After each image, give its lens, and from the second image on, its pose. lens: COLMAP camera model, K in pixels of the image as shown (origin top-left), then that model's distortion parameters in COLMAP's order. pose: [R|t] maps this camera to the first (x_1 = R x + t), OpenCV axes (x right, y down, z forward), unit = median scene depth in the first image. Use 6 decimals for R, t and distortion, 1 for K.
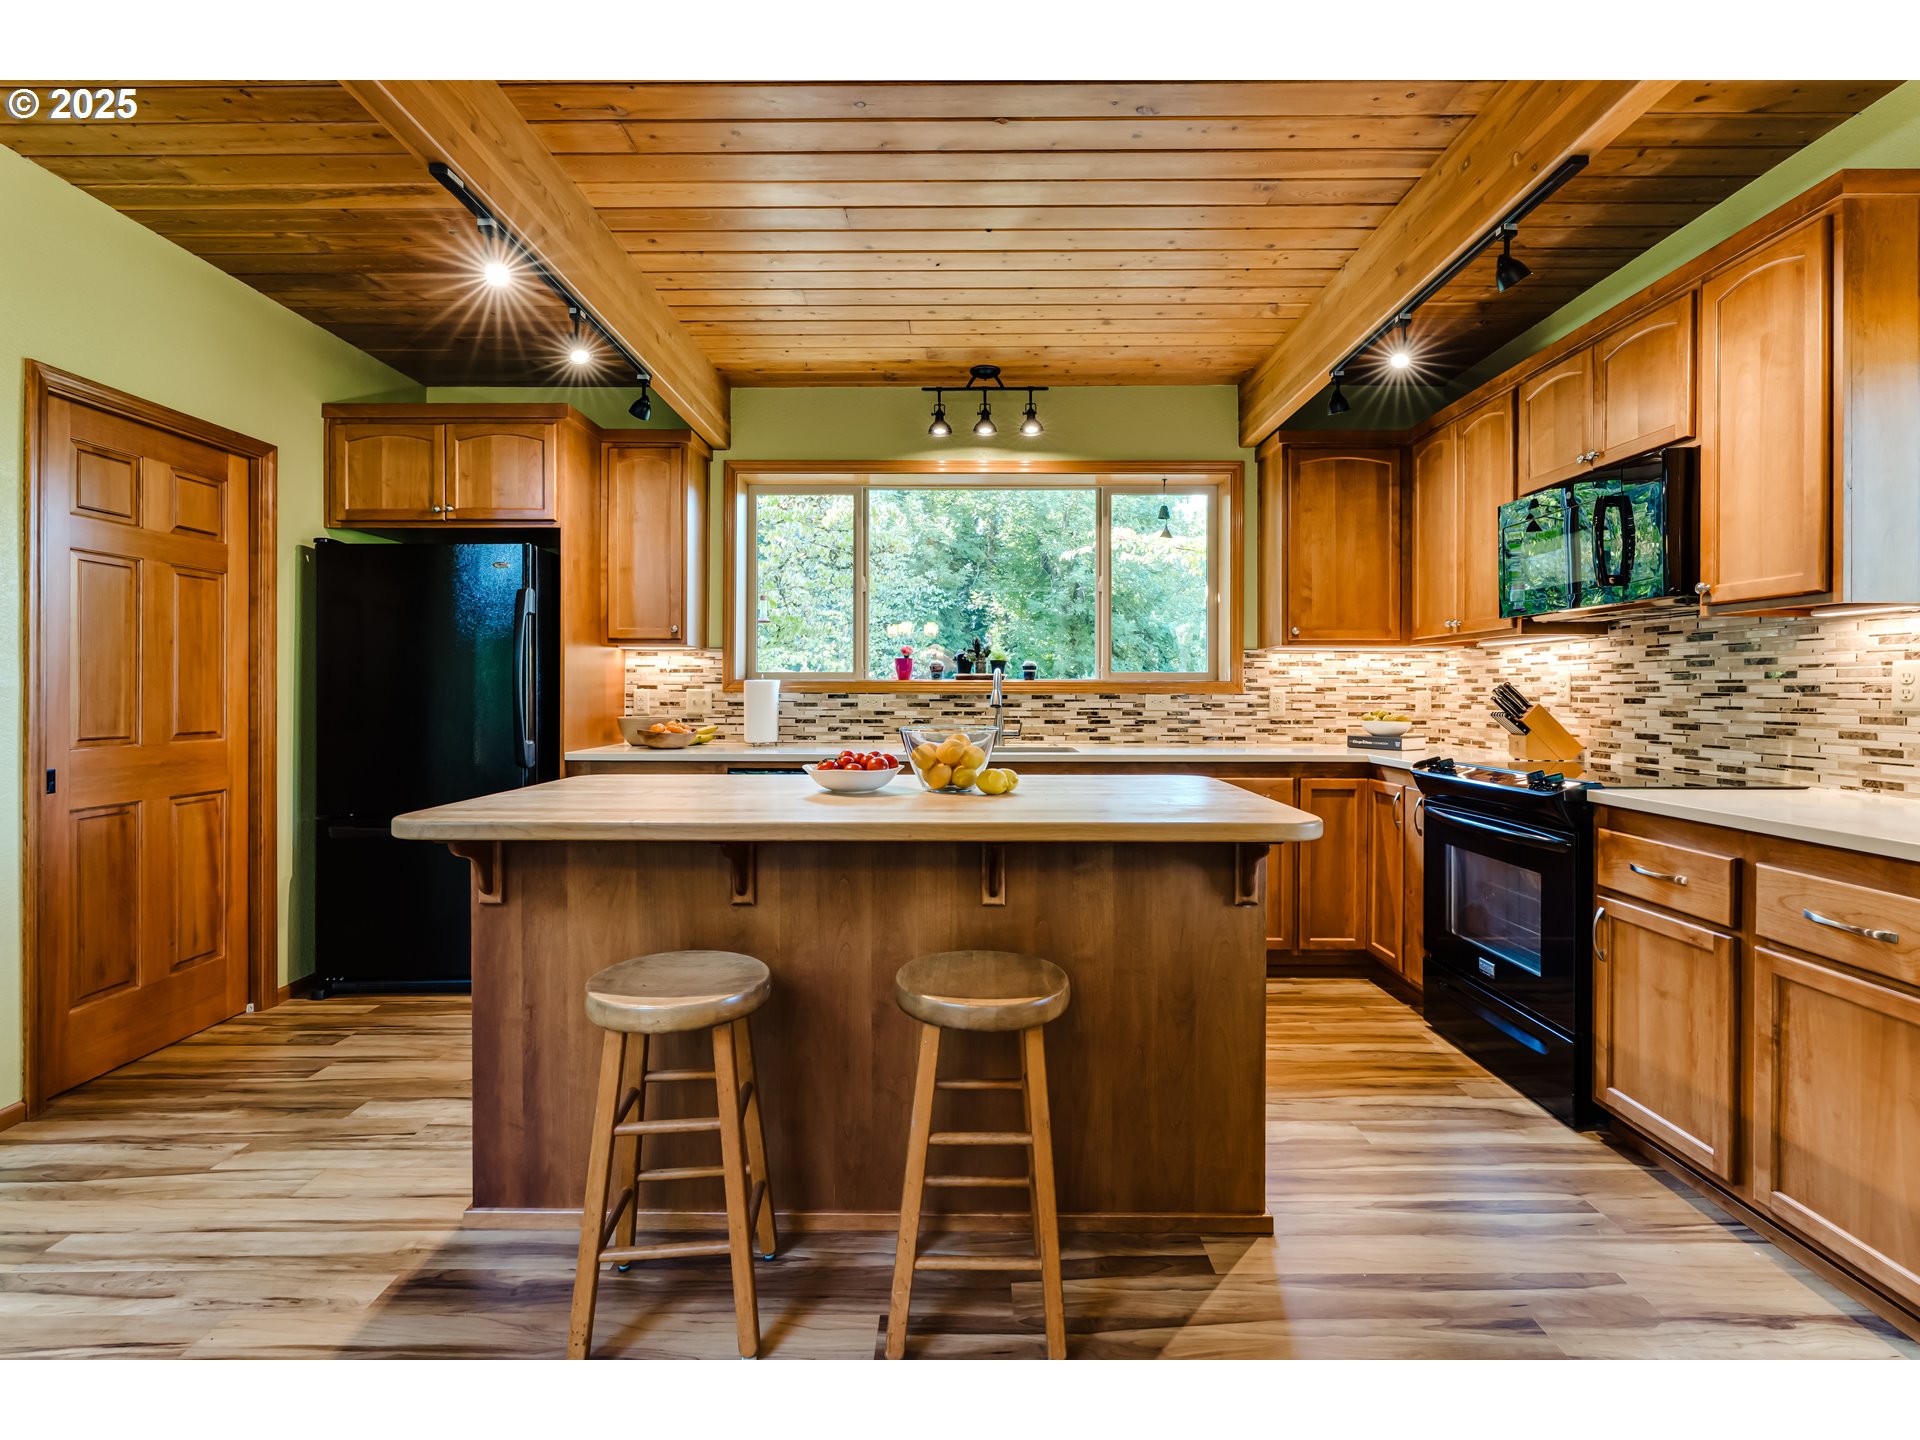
lens RADIAL K [[868.6, 0, 968.1], [0, 868.6, 694.7], [0, 0, 1]] dist [-0.007250, 0.001288]
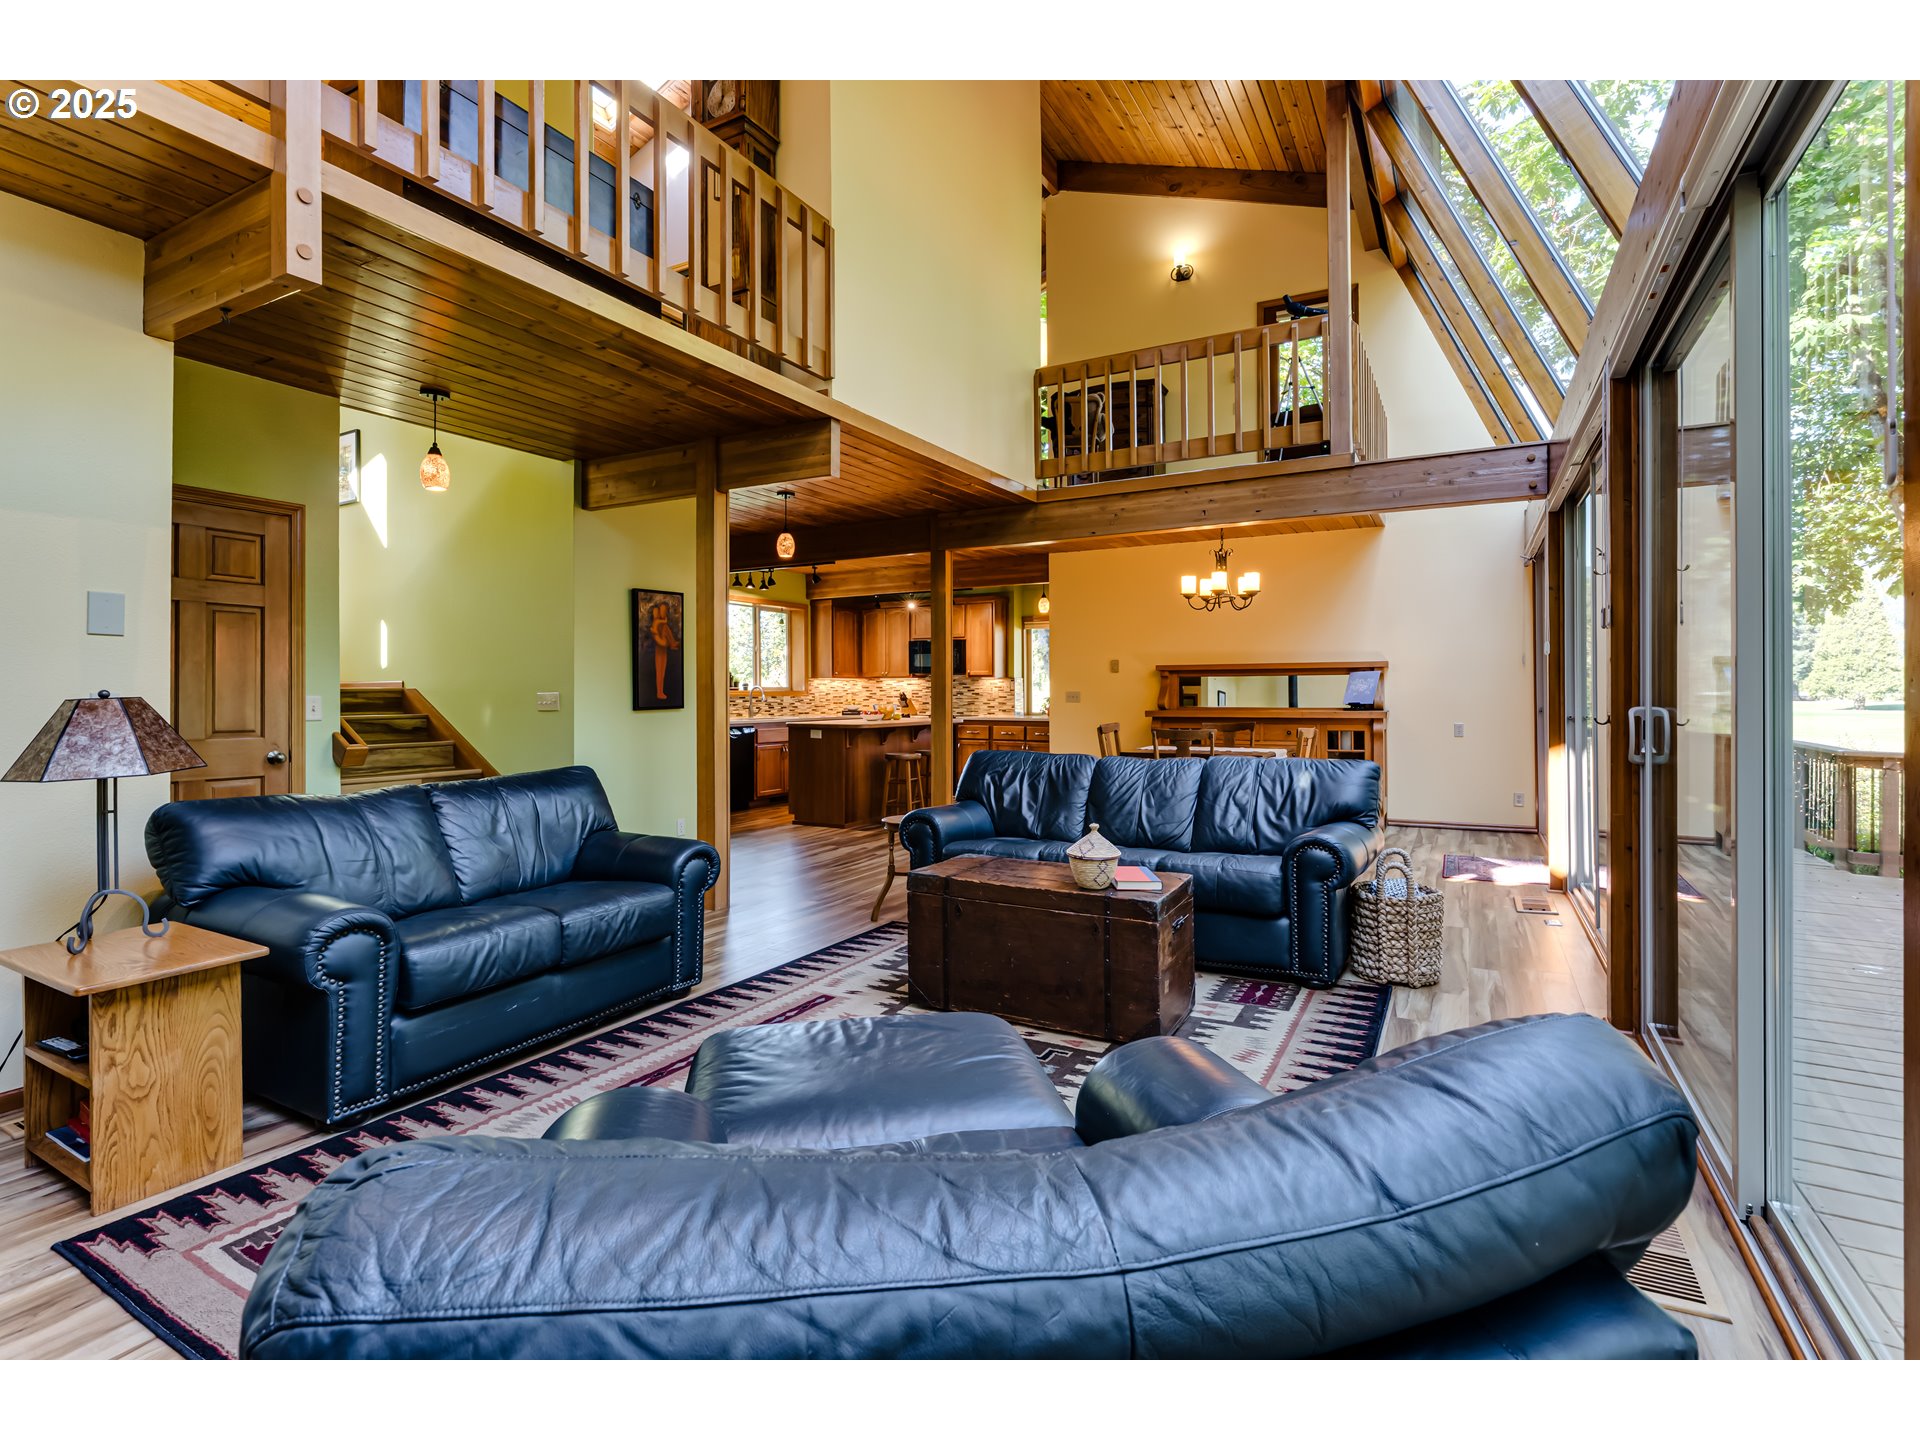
lens RADIAL K [[939.4, 0, 957.0], [0, 939.4, 690.0], [0, 0, 1]] dist [-0.000252, -0.003011]
pose [[0.479866, -0.000639, 0.877341, -2.224112], [0.005857, 0.999980, -0.002475, -0.009547], [-0.877322, 0.006326, 0.479860, -0.831934]]
